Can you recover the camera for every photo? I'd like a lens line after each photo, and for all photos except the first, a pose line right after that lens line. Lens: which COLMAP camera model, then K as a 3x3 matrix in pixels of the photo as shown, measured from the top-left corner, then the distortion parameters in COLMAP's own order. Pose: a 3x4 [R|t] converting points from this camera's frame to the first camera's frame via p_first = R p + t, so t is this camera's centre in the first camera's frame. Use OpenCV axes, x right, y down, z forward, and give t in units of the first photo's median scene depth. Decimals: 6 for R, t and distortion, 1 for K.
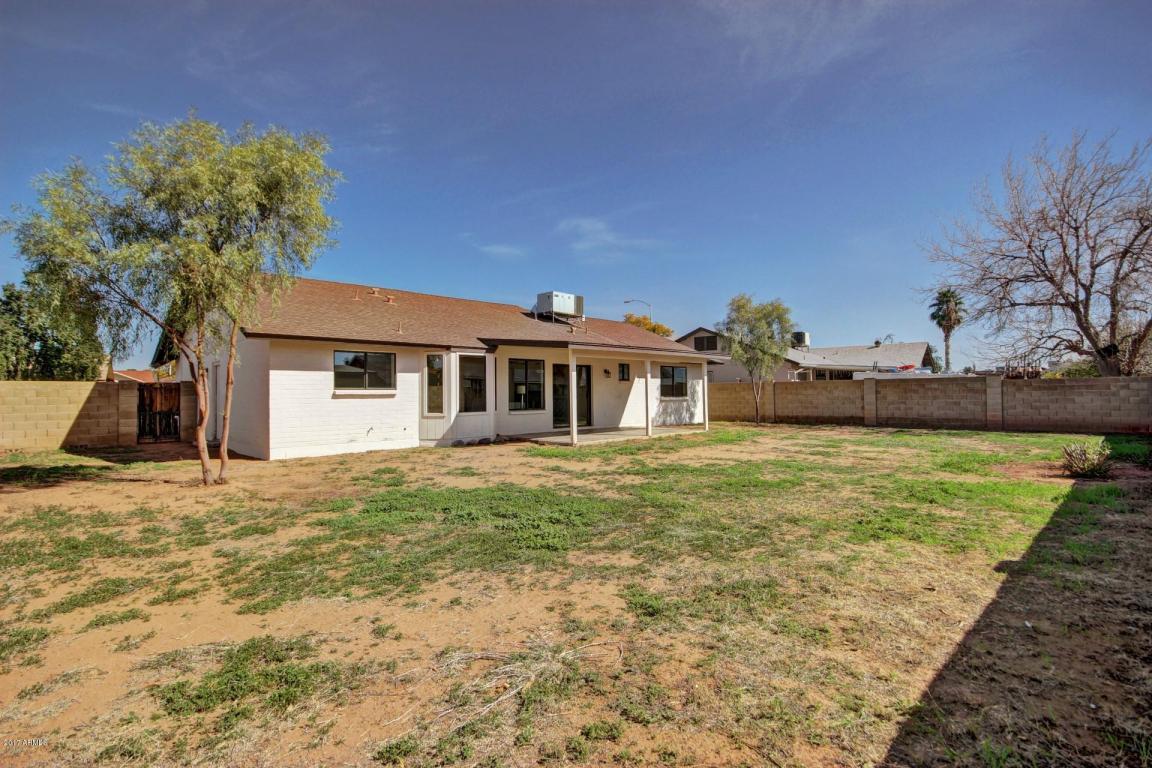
lens RADIAL K [[530.1, 0, 577.9], [0, 530.1, 386.9], [0, 0, 1]] dist [0.001232, -0.004712]
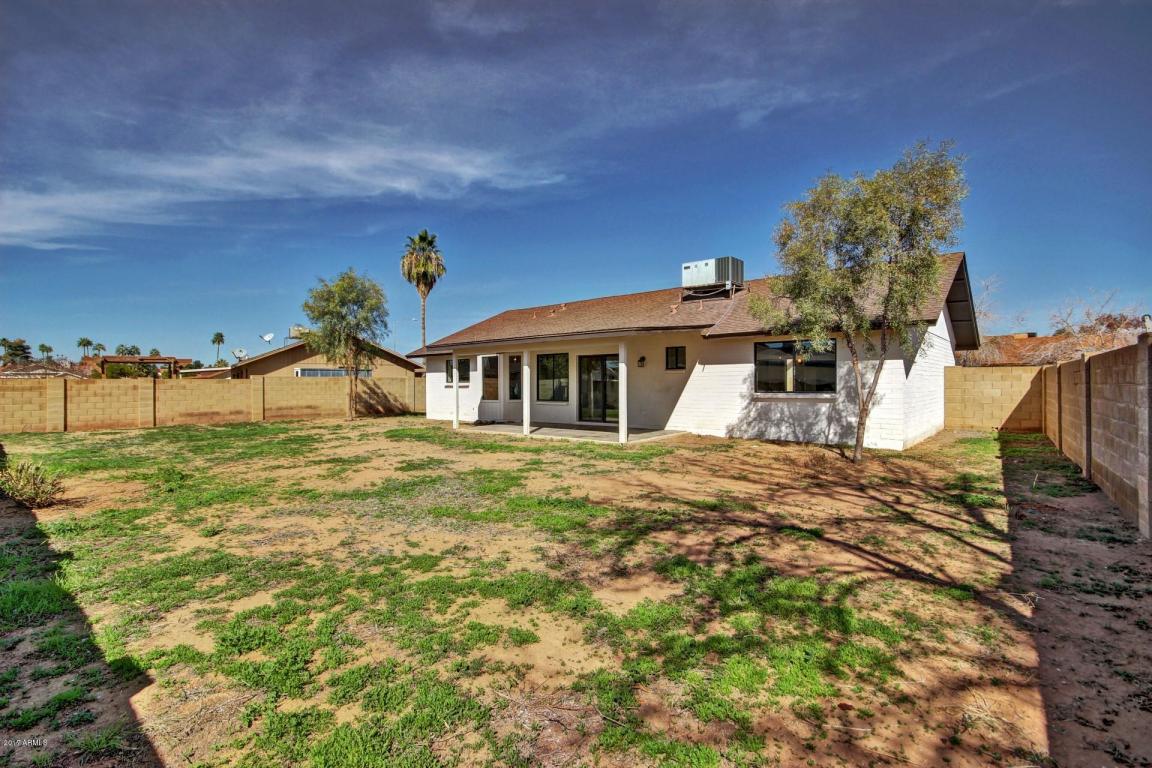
lens RADIAL K [[530.1, 0, 577.6], [0, 530.1, 382.3], [0, 0, 1]] dist [0.001232, -0.004712]
pose [[0.081157, 0.009732, -0.996654, 0.818634], [0.016505, 0.999802, 0.011107, -0.004080], [0.996565, -0.017351, 0.080980, 0.796527]]
